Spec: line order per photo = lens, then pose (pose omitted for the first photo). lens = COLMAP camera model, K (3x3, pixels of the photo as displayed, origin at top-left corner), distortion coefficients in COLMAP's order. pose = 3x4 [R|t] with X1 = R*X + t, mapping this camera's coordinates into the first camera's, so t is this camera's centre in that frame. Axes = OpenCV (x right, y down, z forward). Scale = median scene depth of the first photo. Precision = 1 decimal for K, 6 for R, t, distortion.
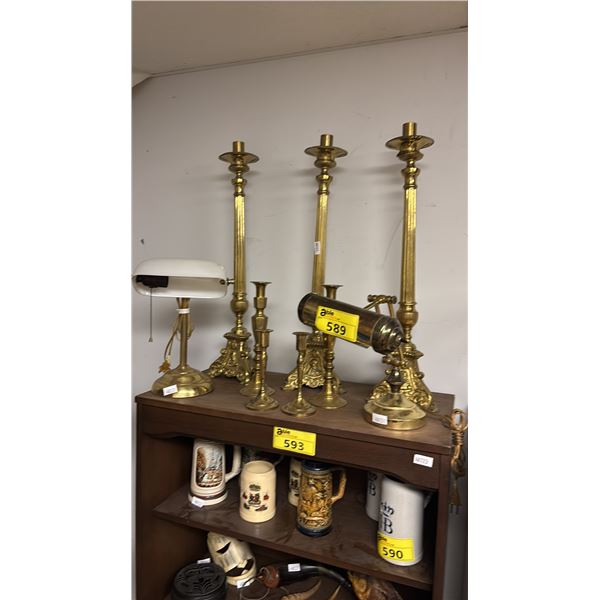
lens RADIAL K [[459.1, 0, 299.5], [0, 459.1, 301.1], [0, 0, 1]] dist [0.051170, -0.005767]
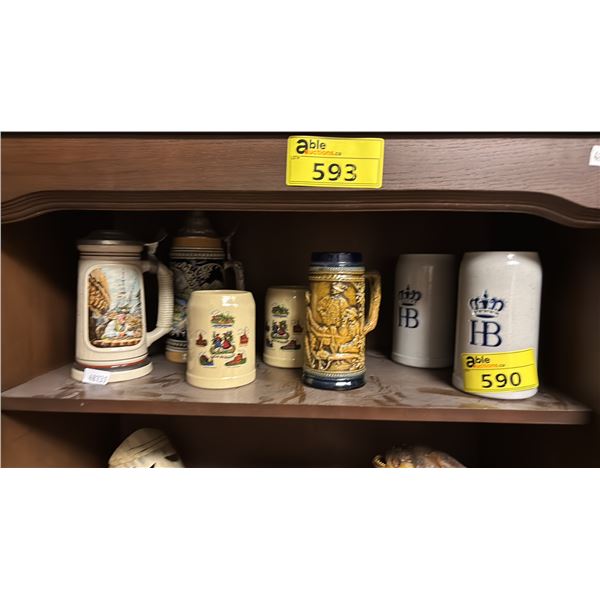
lens RADIAL K [[459.1, 0, 301.9], [0, 459.1, 298.8], [0, 0, 1]] dist [0.051170, -0.005767]
pose [[0.949139, -0.053604, 0.310260, -0.168970], [0.047720, 0.998508, 0.026528, 0.366943], [-0.311219, -0.010374, 0.950282, 0.483844]]
